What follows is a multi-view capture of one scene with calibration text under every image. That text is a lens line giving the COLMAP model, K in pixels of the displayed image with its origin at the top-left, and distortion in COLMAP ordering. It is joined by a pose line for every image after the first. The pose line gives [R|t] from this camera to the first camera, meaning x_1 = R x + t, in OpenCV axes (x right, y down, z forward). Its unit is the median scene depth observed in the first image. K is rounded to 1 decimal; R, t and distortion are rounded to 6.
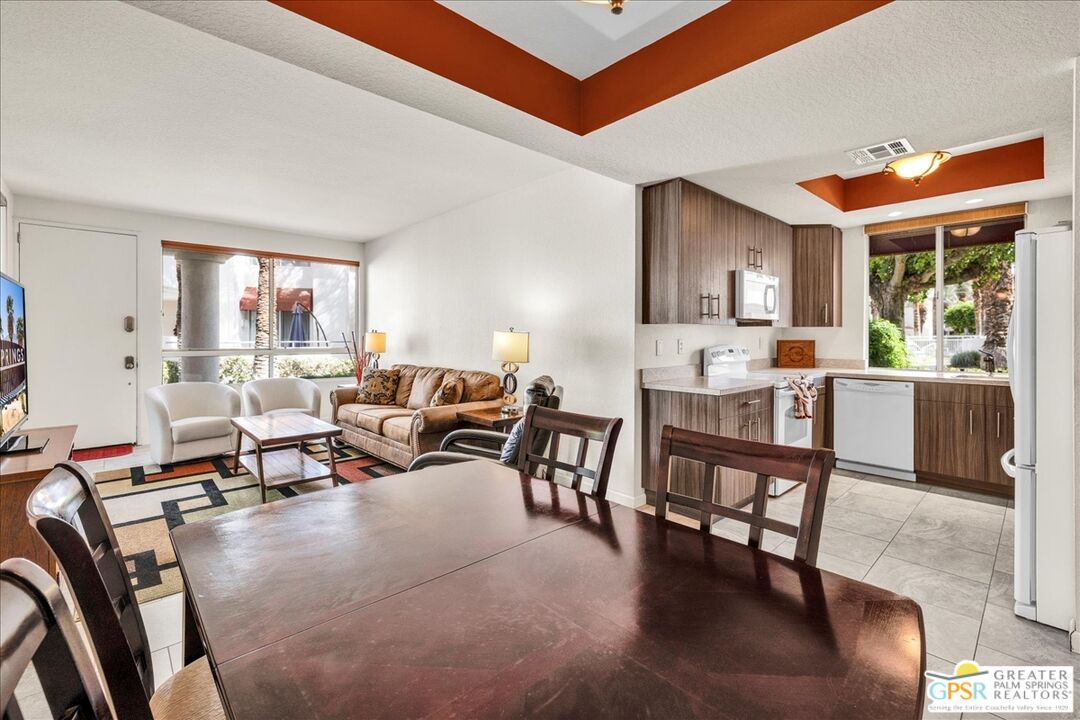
lens RADIAL K [[463.4, 0, 532.6], [0, 463.4, 333.0], [0, 0, 1]] dist [0.001591, -0.000047]
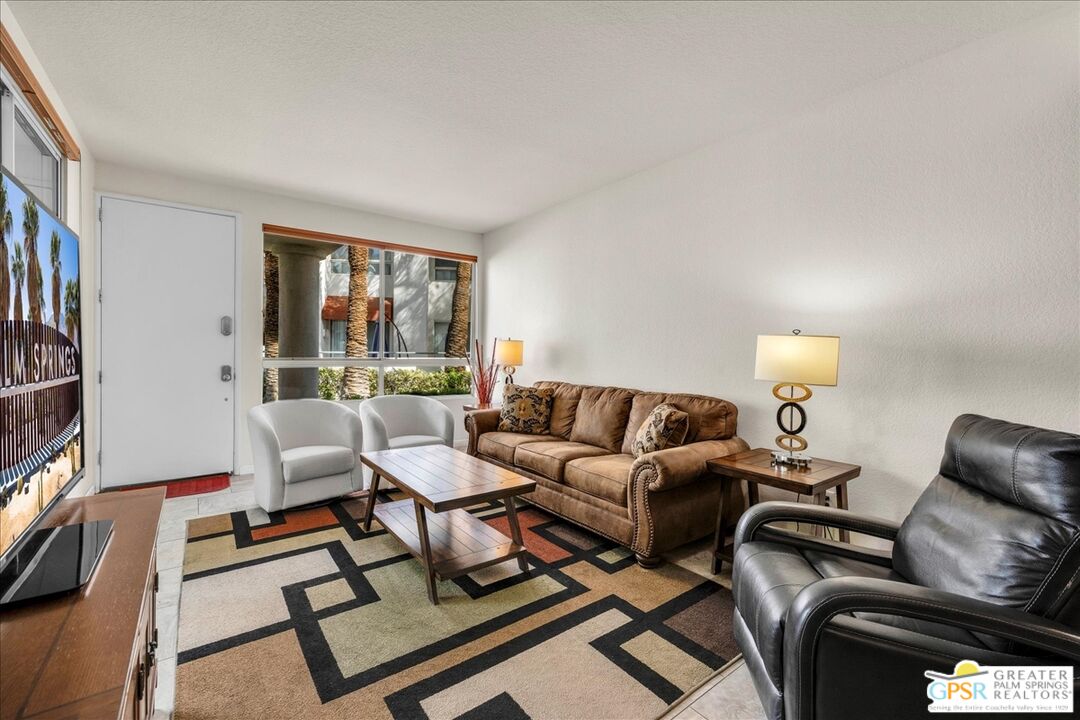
lens RADIAL K [[463.4, 0, 531.6], [0, 463.4, 341.3], [0, 0, 1]] dist [0.001591, -0.000047]
pose [[0.994179, 0.008962, -0.107370, -0.277075], [-0.010410, 0.999862, -0.012927, 0.013847], [0.107239, 0.013969, 0.994135, 0.273786]]
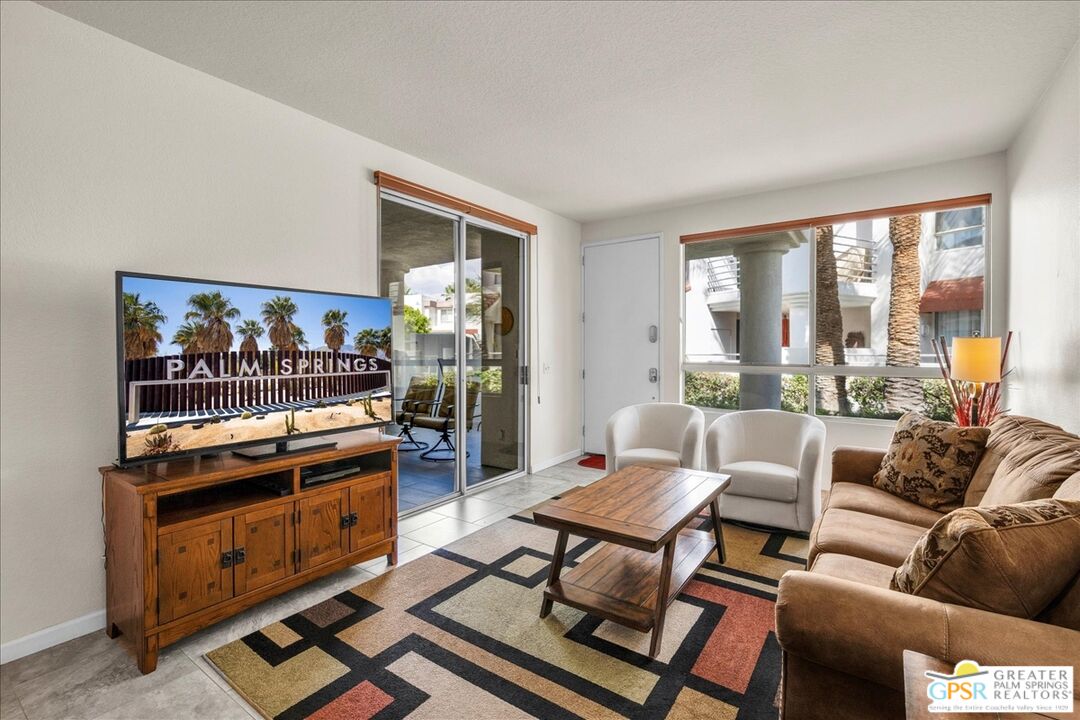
lens RADIAL K [[480.0, 0, 531.9], [0, 480.0, 356.2], [0, 0, 1]] dist [0.009299, -0.001647]
pose [[0.196370, 0.010016, -0.980479, 0.042828], [0.015494, 0.999791, 0.013317, 0.006396], [0.980407, -0.017806, 0.196174, 0.628200]]
